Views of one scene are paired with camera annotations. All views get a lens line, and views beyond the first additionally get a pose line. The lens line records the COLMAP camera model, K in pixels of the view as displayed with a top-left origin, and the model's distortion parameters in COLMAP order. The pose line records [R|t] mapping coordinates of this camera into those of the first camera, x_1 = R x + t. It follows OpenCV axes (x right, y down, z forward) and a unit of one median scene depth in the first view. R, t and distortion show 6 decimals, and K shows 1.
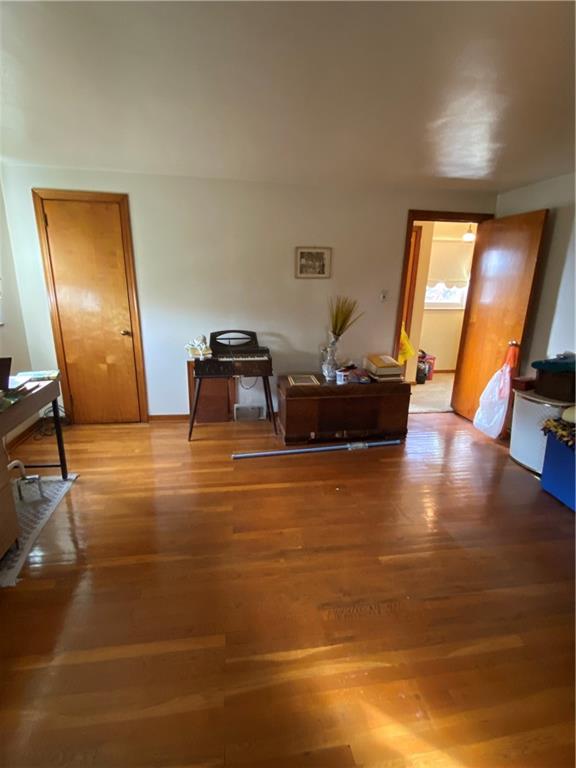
lens RADIAL K [[367.4, 0, 285.3], [0, 367.4, 381.4], [0, 0, 1]] dist [0.001802, -0.000718]
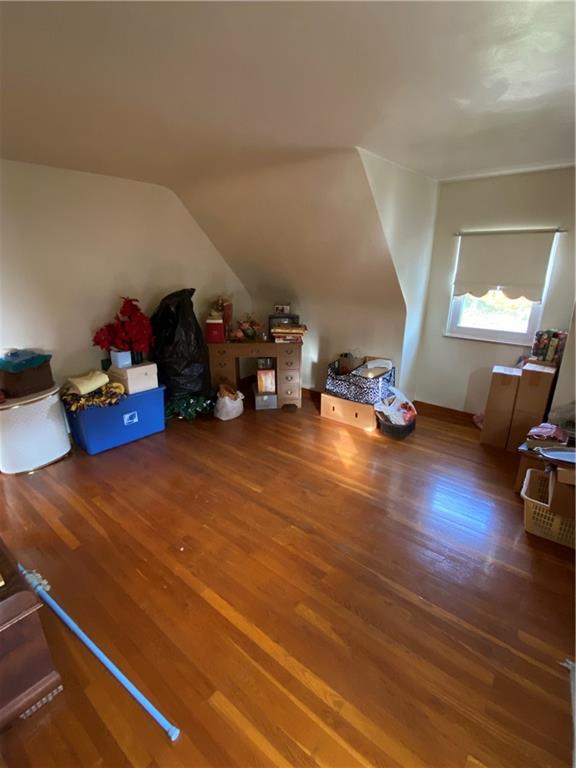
lens RADIAL K [[367.4, 0, 285.3], [0, 367.4, 381.4], [0, 0, 1]] dist [0.001802, -0.000718]
pose [[-0.667404, -0.248668, 0.701952, -0.600092], [0.186869, 0.856520, 0.481096, -0.457086], [-0.720869, 0.452259, -0.525176, 1.347098]]
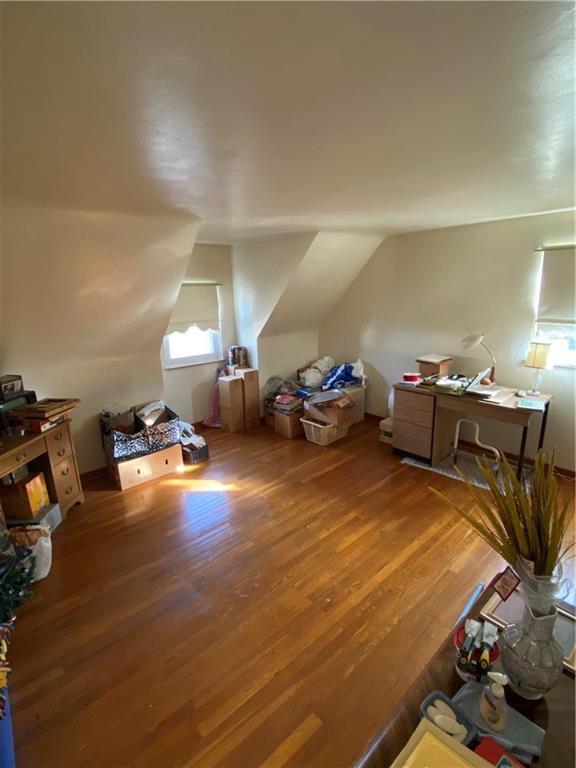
lens RADIAL K [[367.4, 0, 285.3], [0, 367.4, 381.4], [0, 0, 1]] dist [0.001802, -0.000718]
pose [[-0.845279, 0.139897, -0.515686, 0.692756], [-0.121931, 0.889150, 0.441074, -0.573772], [0.520227, 0.435709, -0.734522, 1.638225]]
